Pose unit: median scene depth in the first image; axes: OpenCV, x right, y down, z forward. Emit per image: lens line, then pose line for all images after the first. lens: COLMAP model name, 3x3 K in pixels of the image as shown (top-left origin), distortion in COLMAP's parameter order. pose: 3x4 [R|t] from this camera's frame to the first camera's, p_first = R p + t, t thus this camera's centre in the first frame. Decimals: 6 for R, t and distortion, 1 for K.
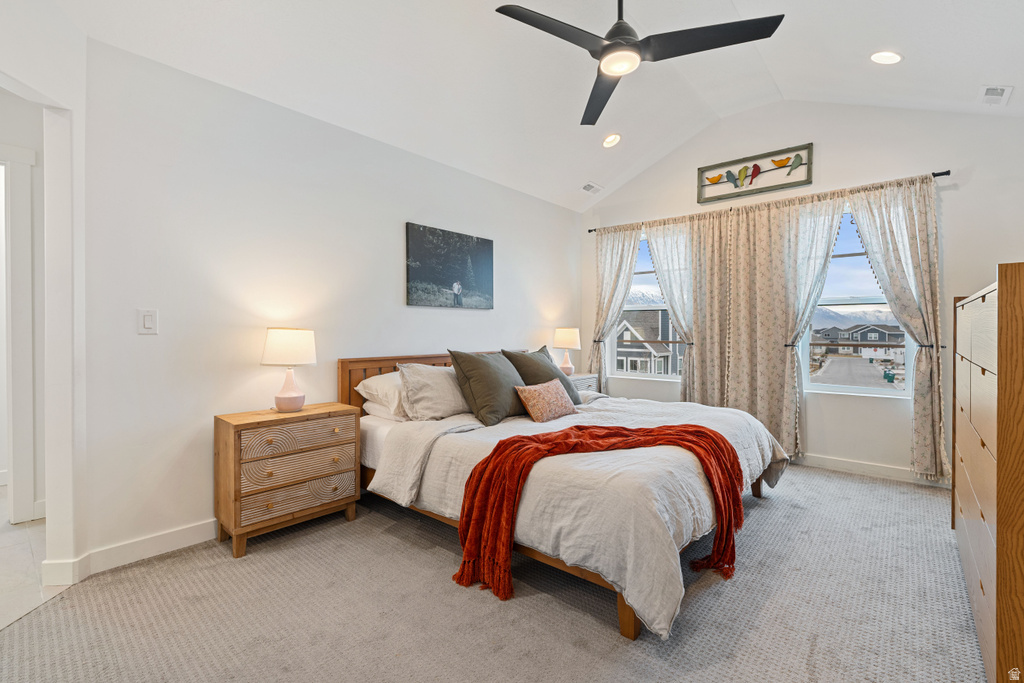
lens RADIAL K [[461.7, 0, 508.5], [0, 461.7, 335.3], [0, 0, 1]] dist [-0.005870, -0.000003]
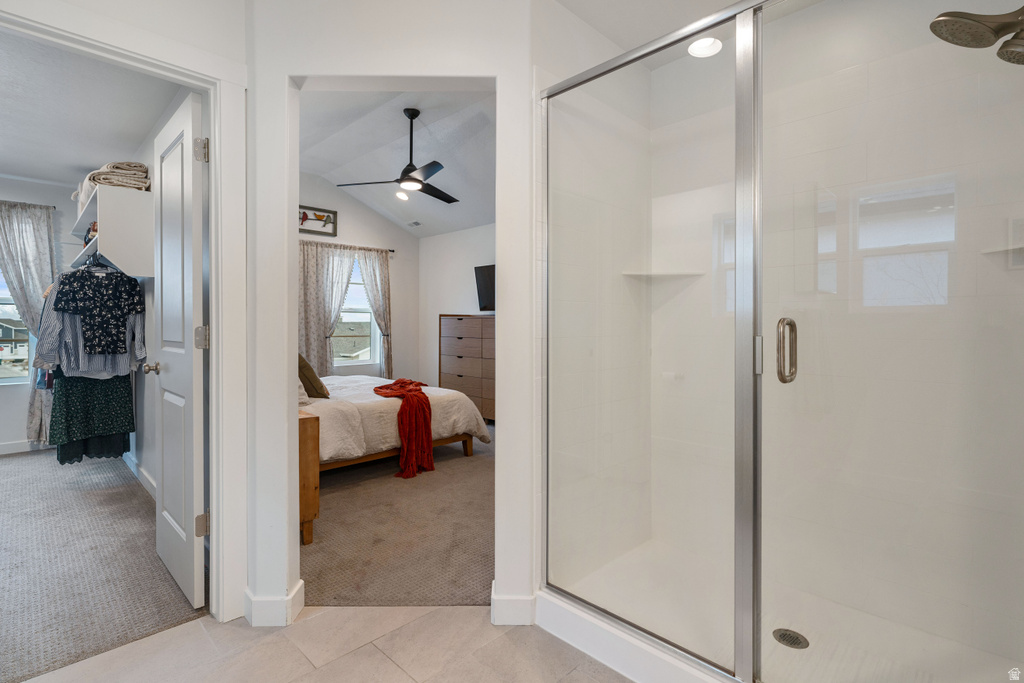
lens RADIAL K [[500.9, 0, 510.4], [0, 500.9, 331.2], [0, 0, 1]] dist [-0.004077, 0.000093]
pose [[0.065319, -0.010544, 0.997809, -0.990193], [0.009708, 0.999904, 0.009931, -0.008546], [-0.997817, 0.009038, 0.065415, 0.262336]]
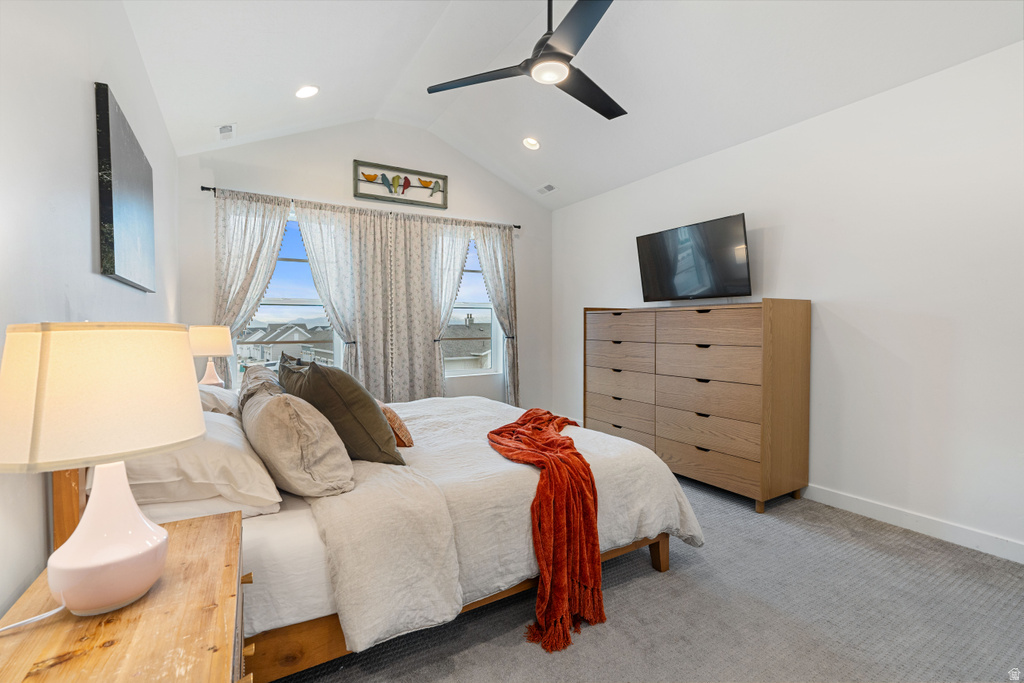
lens RADIAL K [[461.7, 0, 512.0], [0, 461.7, 339.2], [0, 0, 1]] dist [-0.005870, -0.000003]
pose [[0.304868, -0.028291, 0.951974, -0.448798], [0.016334, 0.999567, 0.024475, -0.006981], [-0.952255, 0.008088, 0.305198, 0.429477]]
